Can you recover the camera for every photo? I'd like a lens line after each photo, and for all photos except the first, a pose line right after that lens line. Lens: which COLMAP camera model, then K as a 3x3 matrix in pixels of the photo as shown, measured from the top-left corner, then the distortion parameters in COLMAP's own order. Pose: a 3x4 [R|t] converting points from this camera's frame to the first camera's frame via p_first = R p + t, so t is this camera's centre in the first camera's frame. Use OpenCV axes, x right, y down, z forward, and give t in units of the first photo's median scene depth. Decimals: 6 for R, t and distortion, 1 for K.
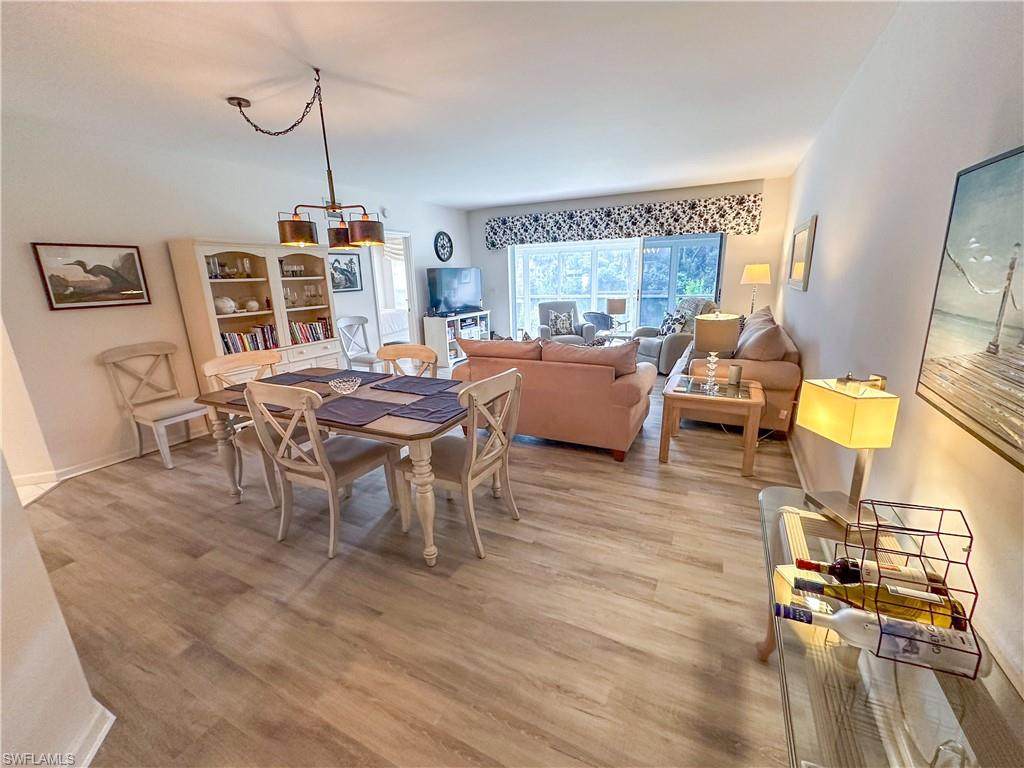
lens RADIAL K [[415.6, 0, 509.5], [0, 415.6, 380.9], [0, 0, 1]] dist [-0.006260, 0.000393]
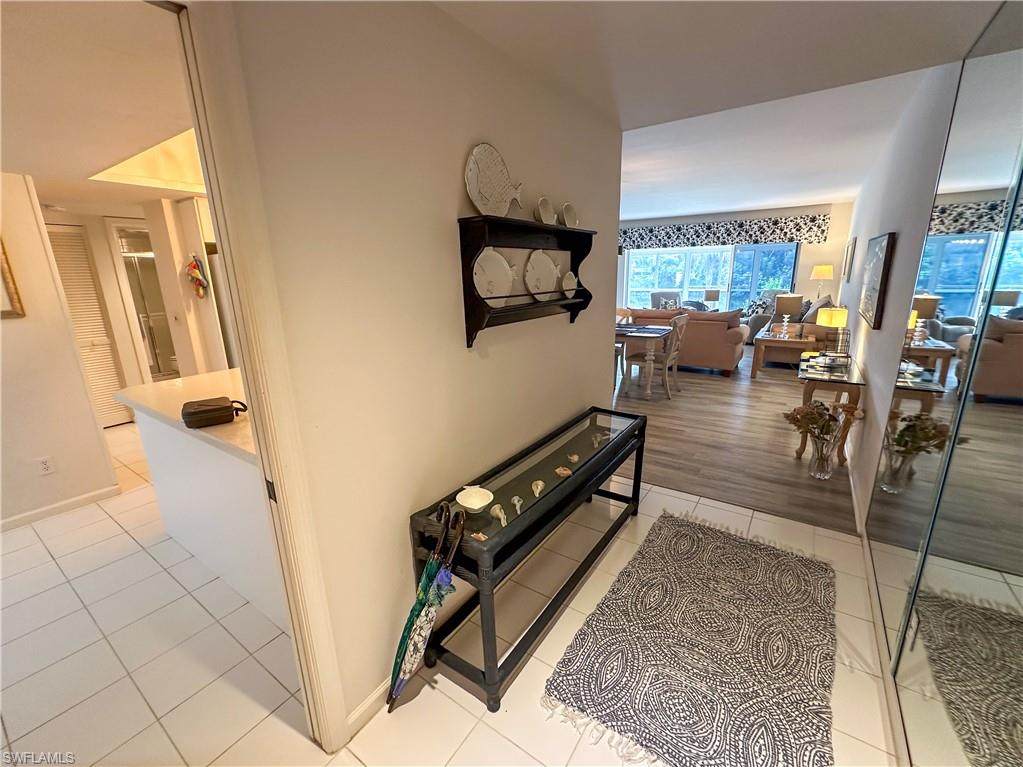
lens RADIAL K [[415.2, 0, 514.1], [0, 415.2, 379.7], [0, 0, 1]] dist [-0.006260, 0.000393]
pose [[0.991157, 0.040398, -0.126393, -0.202092], [-0.040020, 0.999184, 0.005526, 0.113961], [0.126513, -0.000419, 0.991965, -0.426951]]
